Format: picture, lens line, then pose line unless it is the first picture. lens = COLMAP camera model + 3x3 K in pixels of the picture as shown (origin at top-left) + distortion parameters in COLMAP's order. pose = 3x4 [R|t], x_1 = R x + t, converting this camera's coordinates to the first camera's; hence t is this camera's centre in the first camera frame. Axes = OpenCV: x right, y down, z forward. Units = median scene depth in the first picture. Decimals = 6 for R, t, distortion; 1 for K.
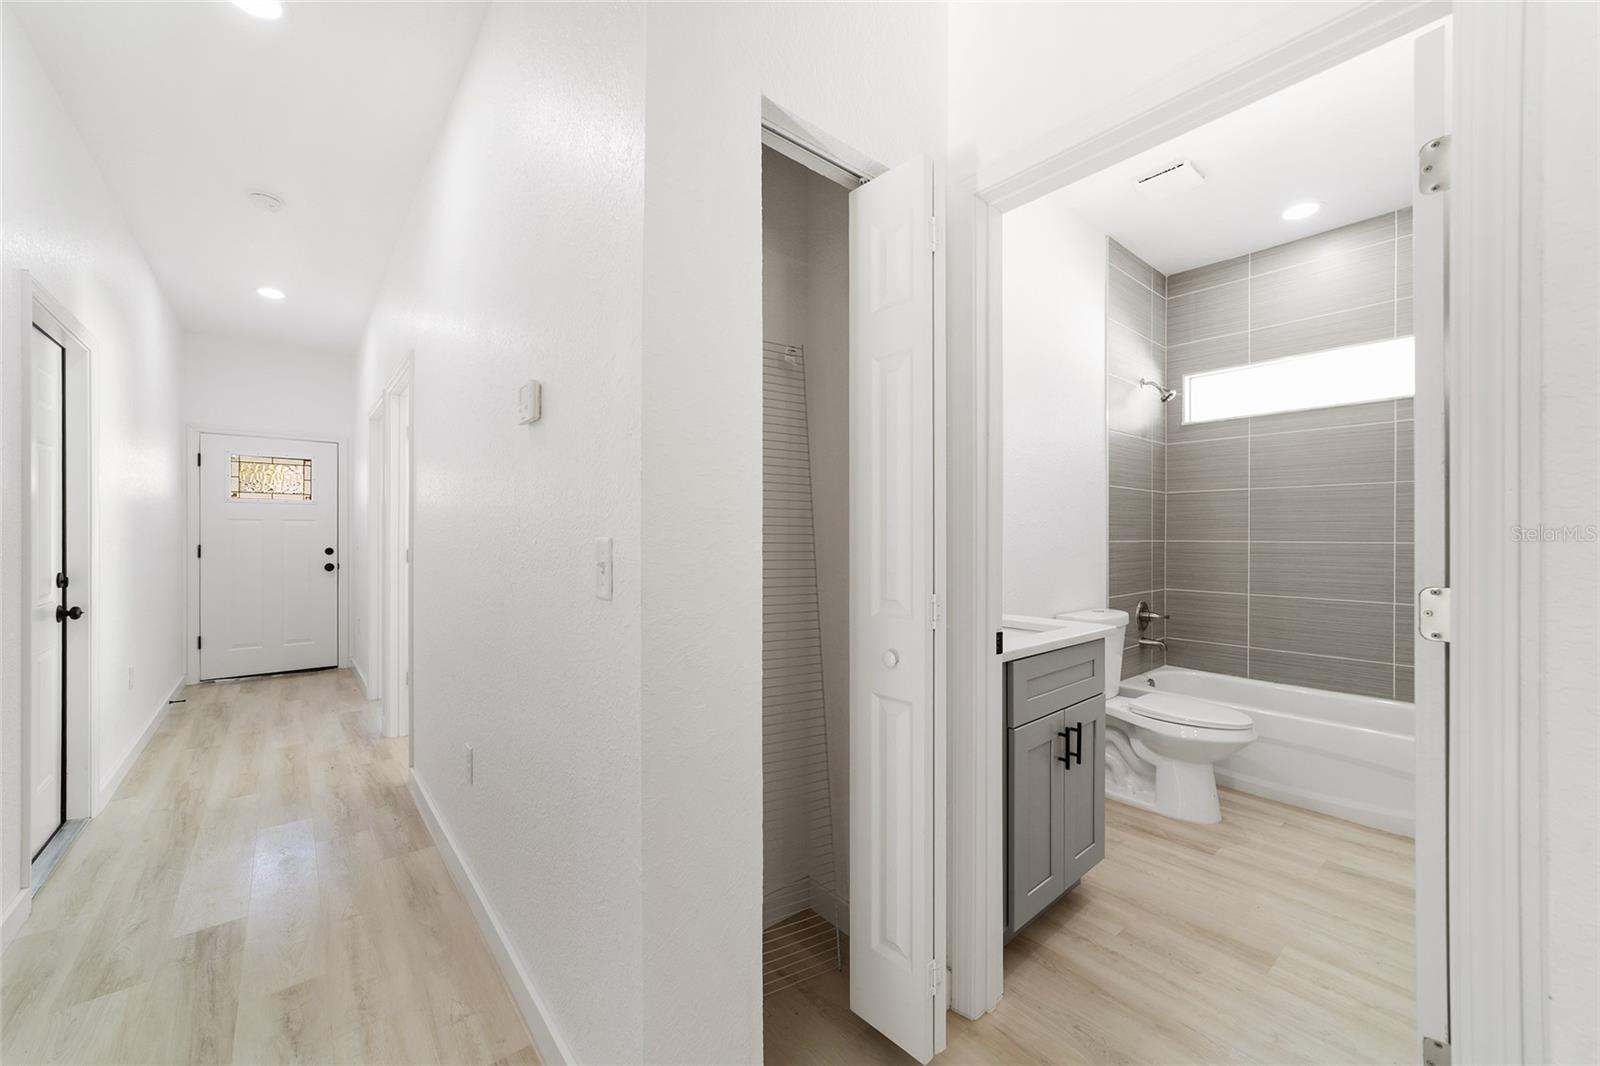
lens RADIAL K [[633.5, 0, 793.4], [0, 633.5, 539.8], [0, 0, 1]] dist [-0.002646, 0.006521]
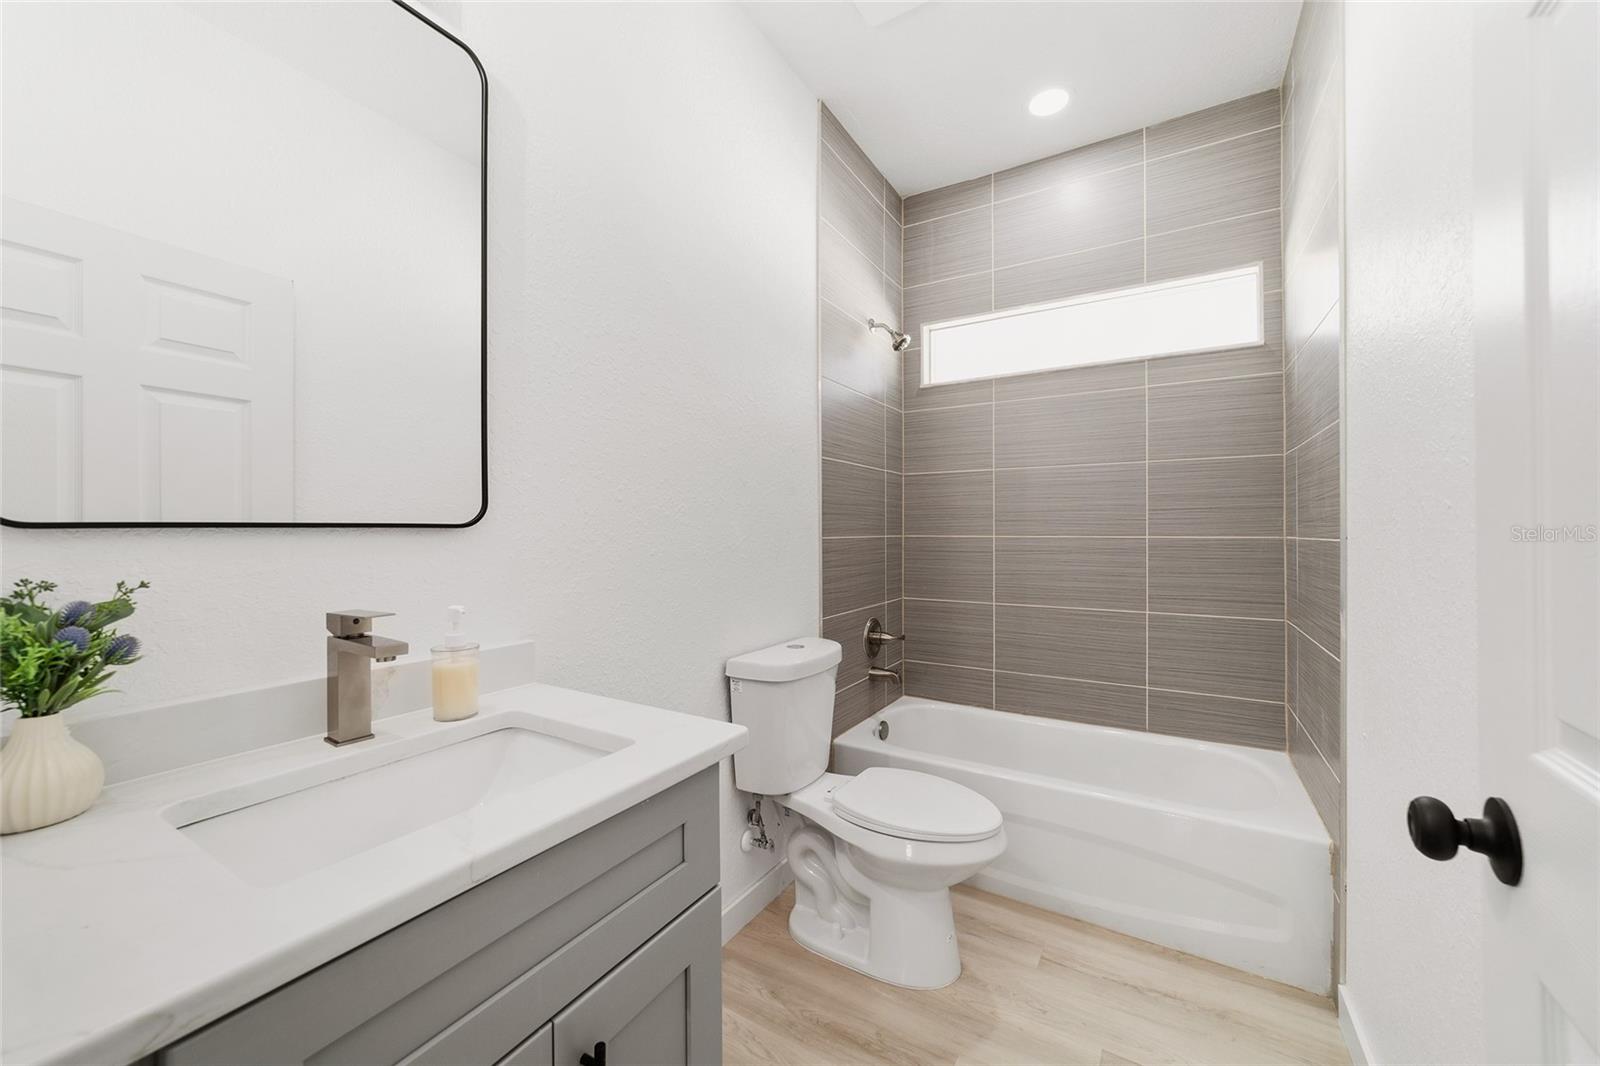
lens RADIAL K [[633.5, 0, 793.4], [0, 633.5, 539.8], [0, 0, 1]] dist [-0.002646, 0.006521]
pose [[0.949265, -0.007783, 0.314380, 0.215986], [0.006462, 0.999965, 0.005244, 0.001192], [-0.314410, -0.002946, 0.949283, 0.304656]]
